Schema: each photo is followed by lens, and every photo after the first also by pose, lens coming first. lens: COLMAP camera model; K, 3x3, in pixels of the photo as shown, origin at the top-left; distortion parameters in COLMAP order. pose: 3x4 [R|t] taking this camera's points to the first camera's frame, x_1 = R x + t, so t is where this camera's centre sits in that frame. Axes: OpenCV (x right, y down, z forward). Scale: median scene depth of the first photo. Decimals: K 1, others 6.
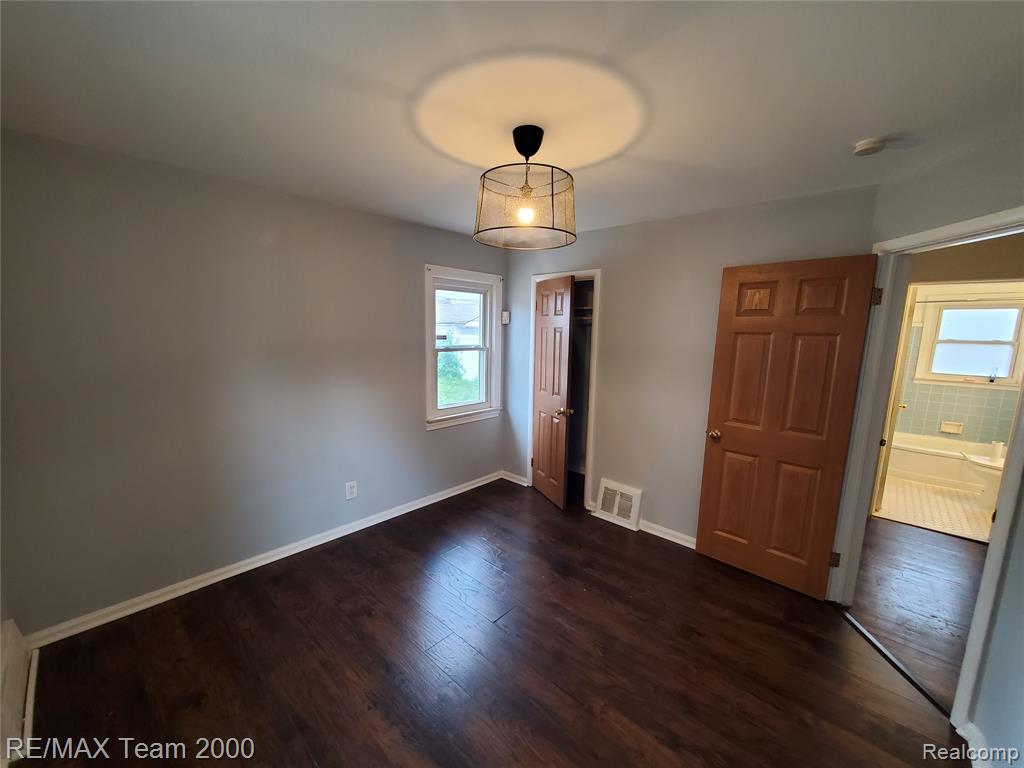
lens RADIAL K [[411.4, 0, 505.2], [0, 411.4, 387.5], [0, 0, 1]] dist [0.006599, -0.000561]
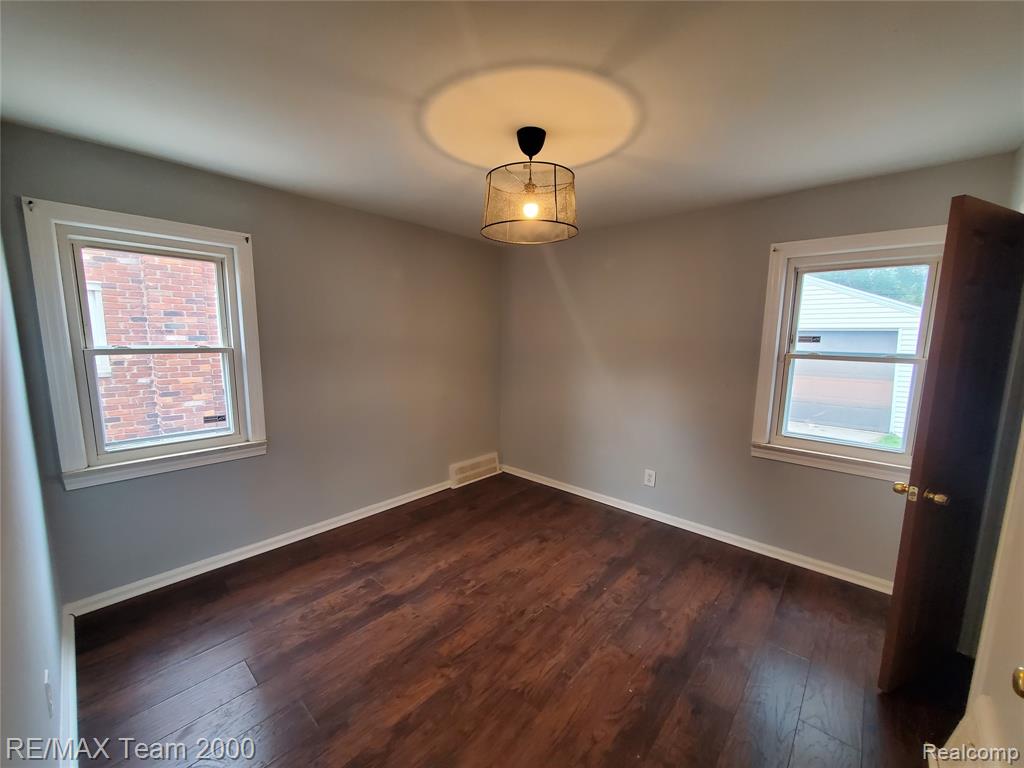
lens RADIAL K [[411.4, 0, 504.6], [0, 411.4, 388.5], [0, 0, 1]] dist [0.006599, -0.000561]
pose [[0.007267, 0.114253, -0.993425, 0.948881], [-0.158531, 0.981019, 0.111666, -0.056799], [0.987327, 0.156677, 0.025241, 0.804002]]
